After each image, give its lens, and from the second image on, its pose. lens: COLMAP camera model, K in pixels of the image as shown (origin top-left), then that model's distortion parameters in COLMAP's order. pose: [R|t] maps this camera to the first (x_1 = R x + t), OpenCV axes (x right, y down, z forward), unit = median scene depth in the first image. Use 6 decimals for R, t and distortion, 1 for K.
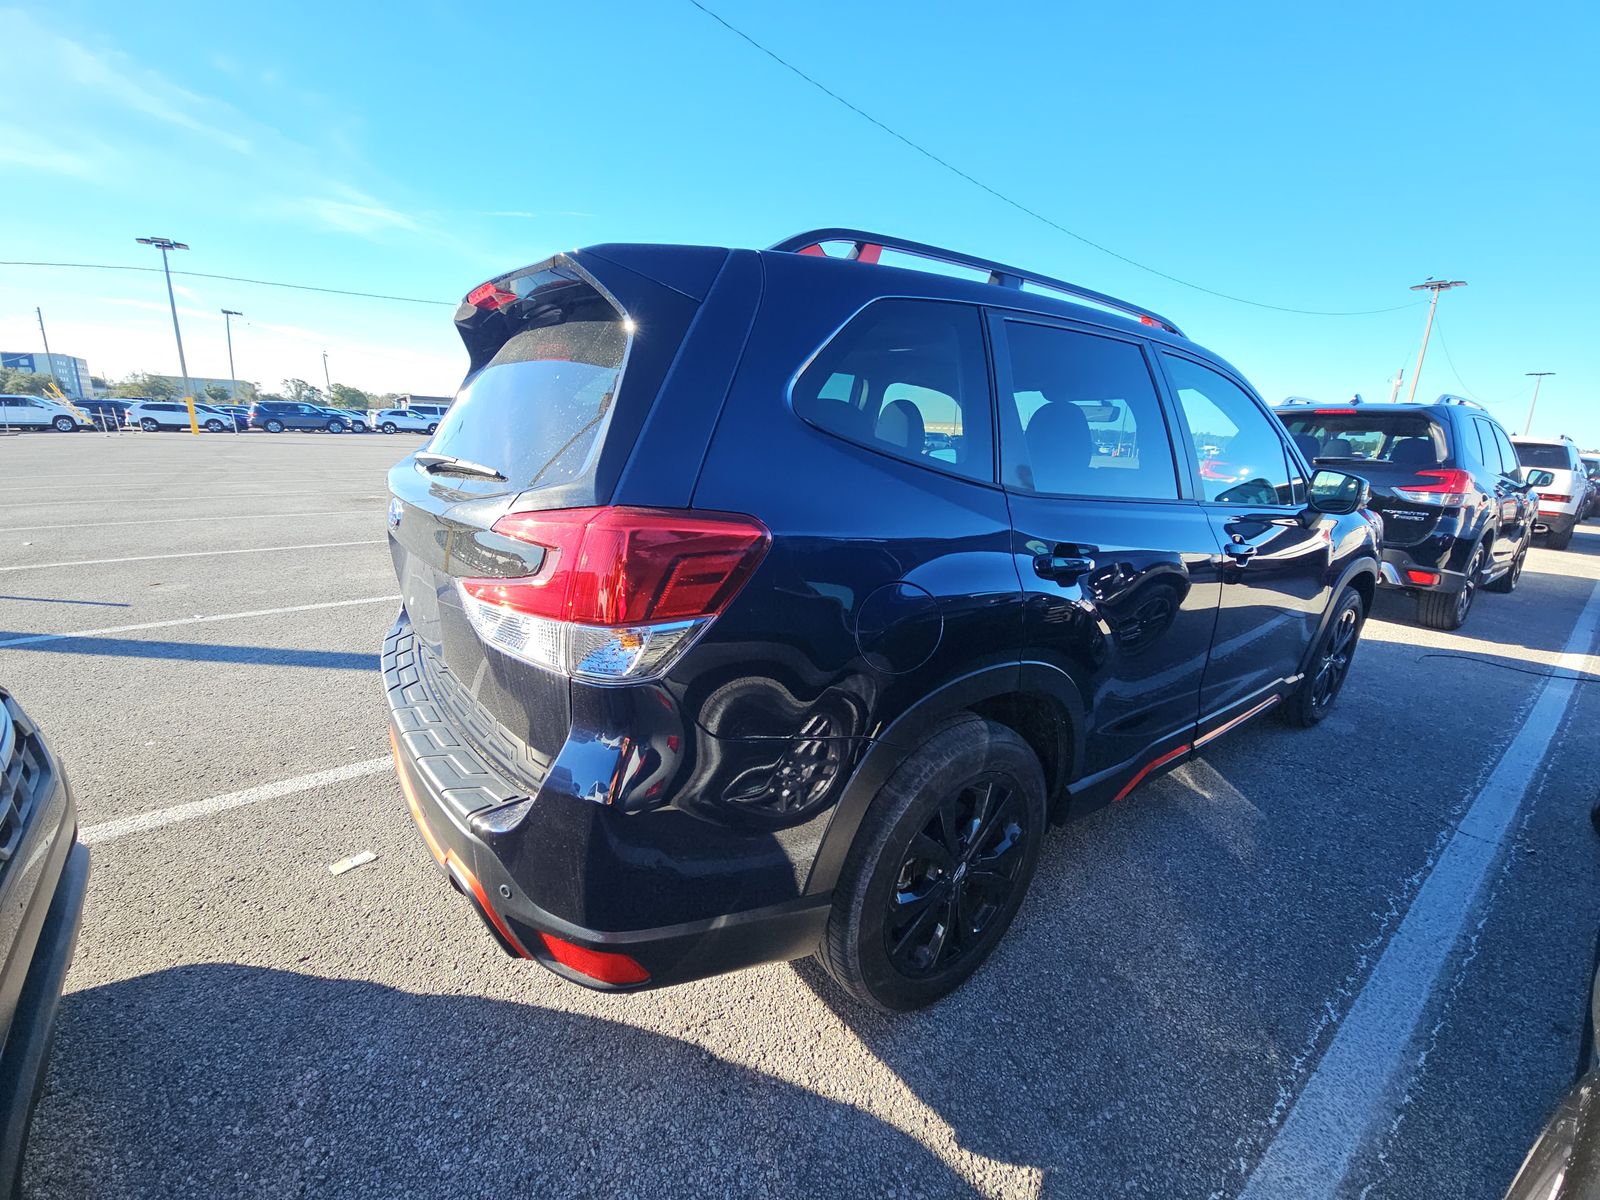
lens RADIAL K [[650.9, 0, 804.3], [0, 650.9, 602.3], [0, 0, 1]] dist [0.002505, -0.007938]
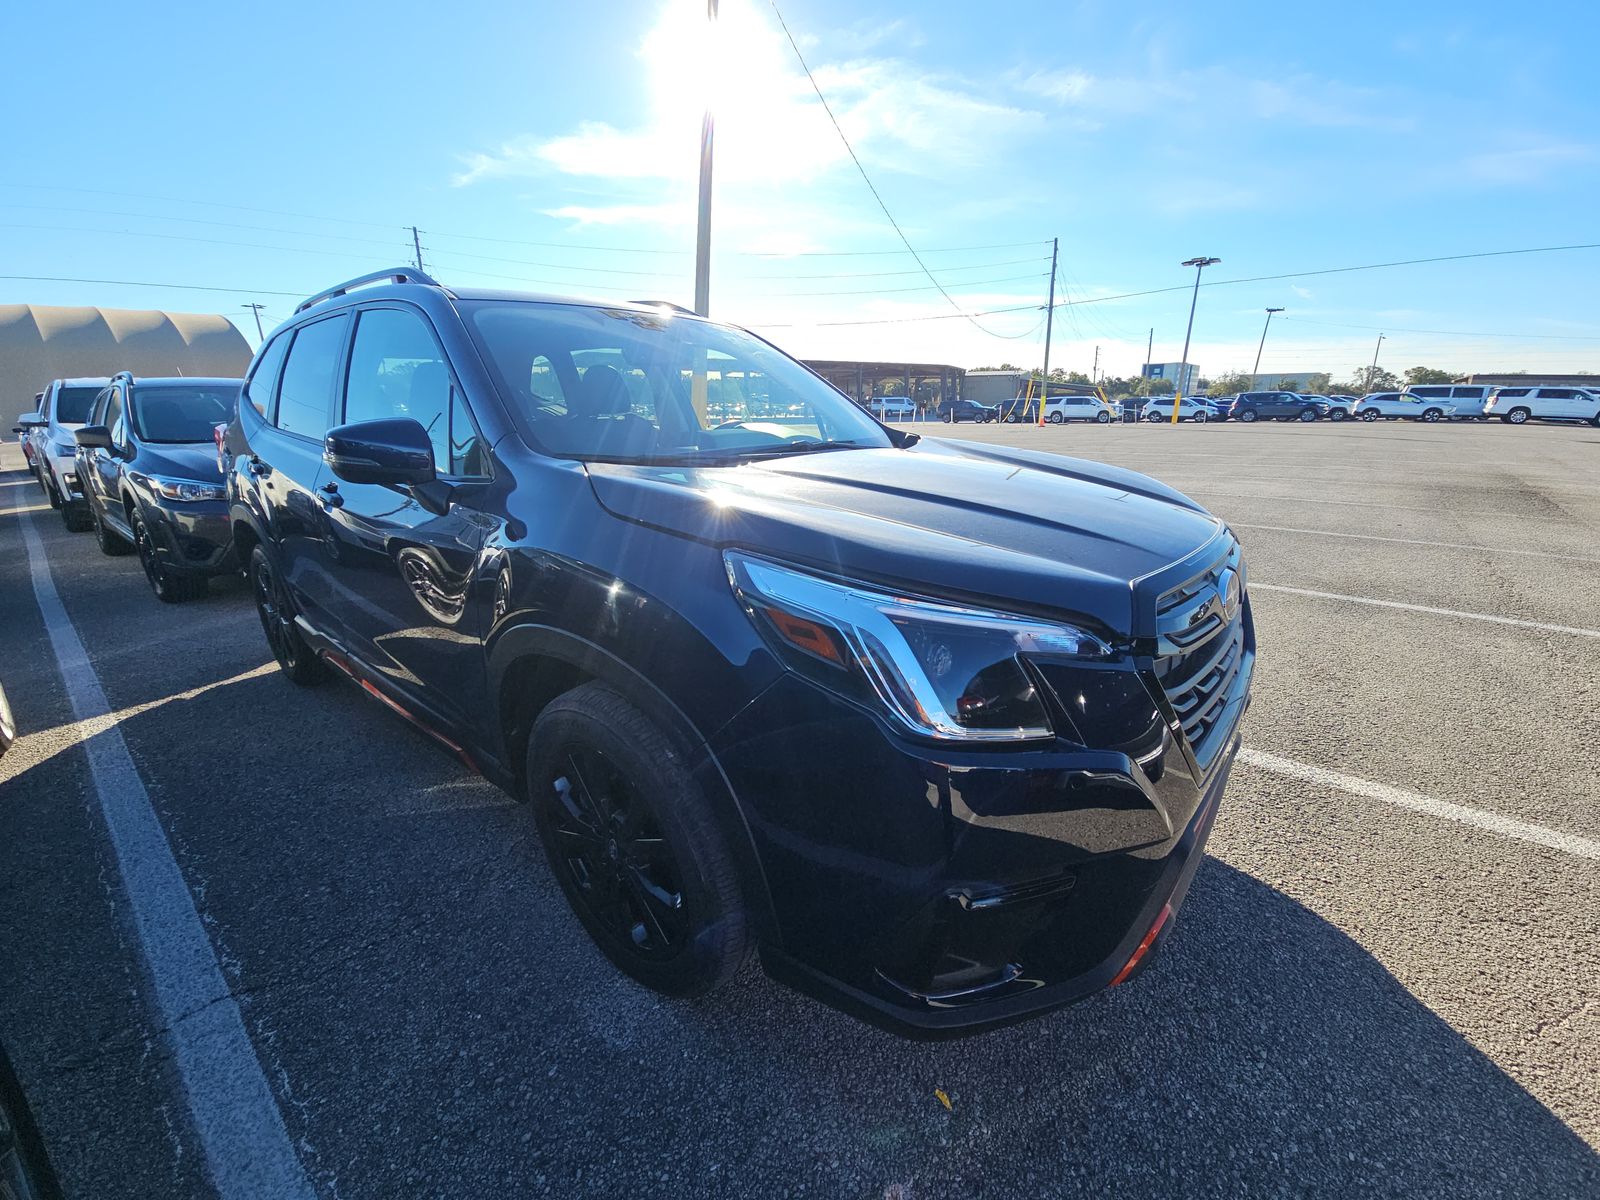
lens RADIAL K [[650.9, 0, 804.3], [0, 650.9, 602.3], [0, 0, 1]] dist [0.002505, -0.007938]
pose [[0.229132, 0.241536, -0.942952, 0.089637], [-0.228327, 0.955034, 0.189148, -0.014369], [0.946237, 0.171962, 0.273978, 0.070466]]
